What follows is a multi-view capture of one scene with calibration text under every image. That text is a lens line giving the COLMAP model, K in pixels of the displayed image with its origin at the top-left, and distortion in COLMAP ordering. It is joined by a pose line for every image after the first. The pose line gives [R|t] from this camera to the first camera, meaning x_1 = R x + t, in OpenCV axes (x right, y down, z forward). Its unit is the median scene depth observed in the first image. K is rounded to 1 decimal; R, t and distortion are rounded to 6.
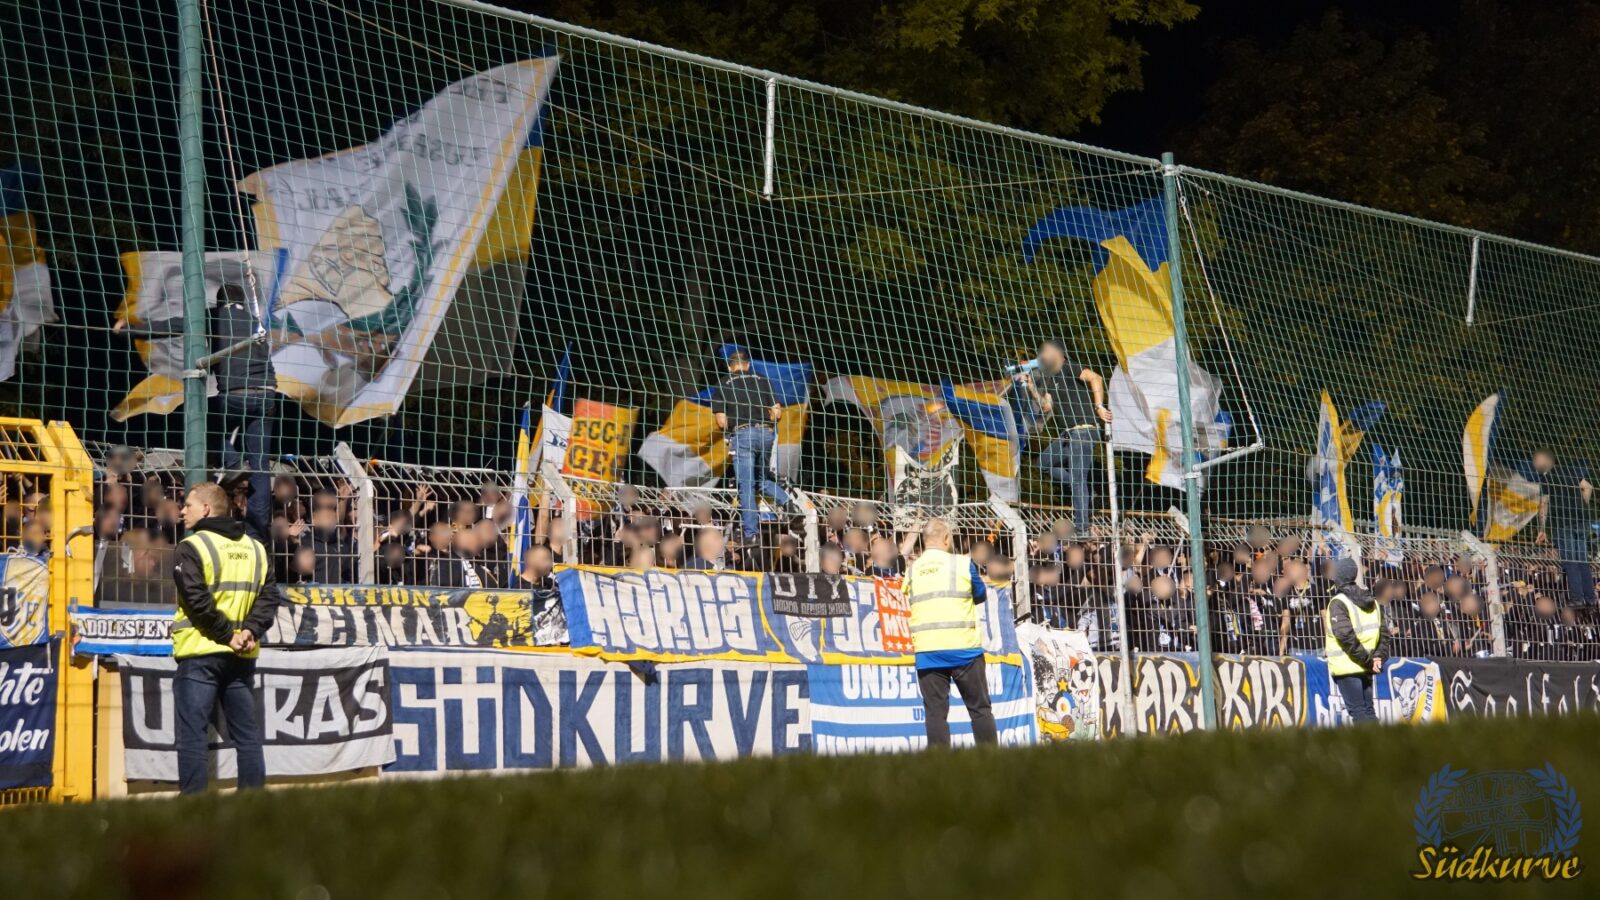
lens RADIAL K [[2434.1, 0, 800.0], [0, 2434.1, 450.0], [0, 0, 1]] dist [0.148887, 0.109459]
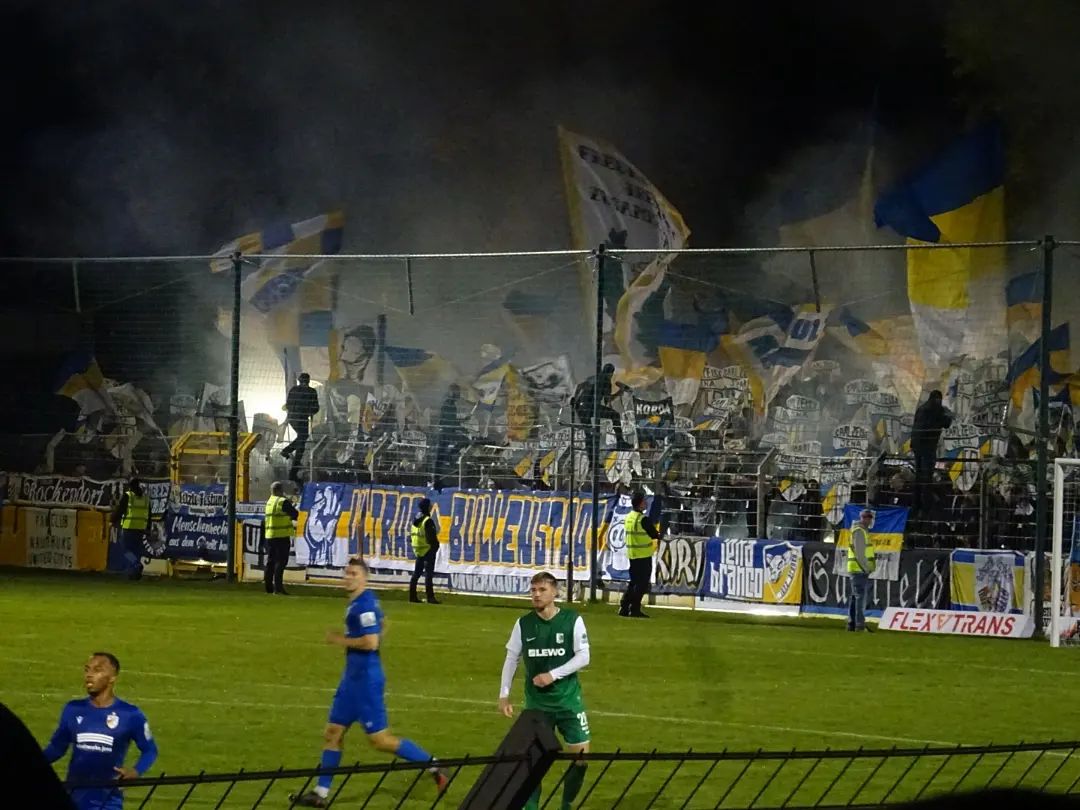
lens RADIAL K [[5342.4, 0, 540.0], [0, 5342.4, 405.0], [0, 0, 1]] dist [-0.155649, 0.514478]
pose [[-0.085924, 0.037798, -0.995584, 3.679266], [0.118059, 0.992626, 0.027497, -0.111304], [0.989282, -0.115175, -0.089753, 1.210174]]
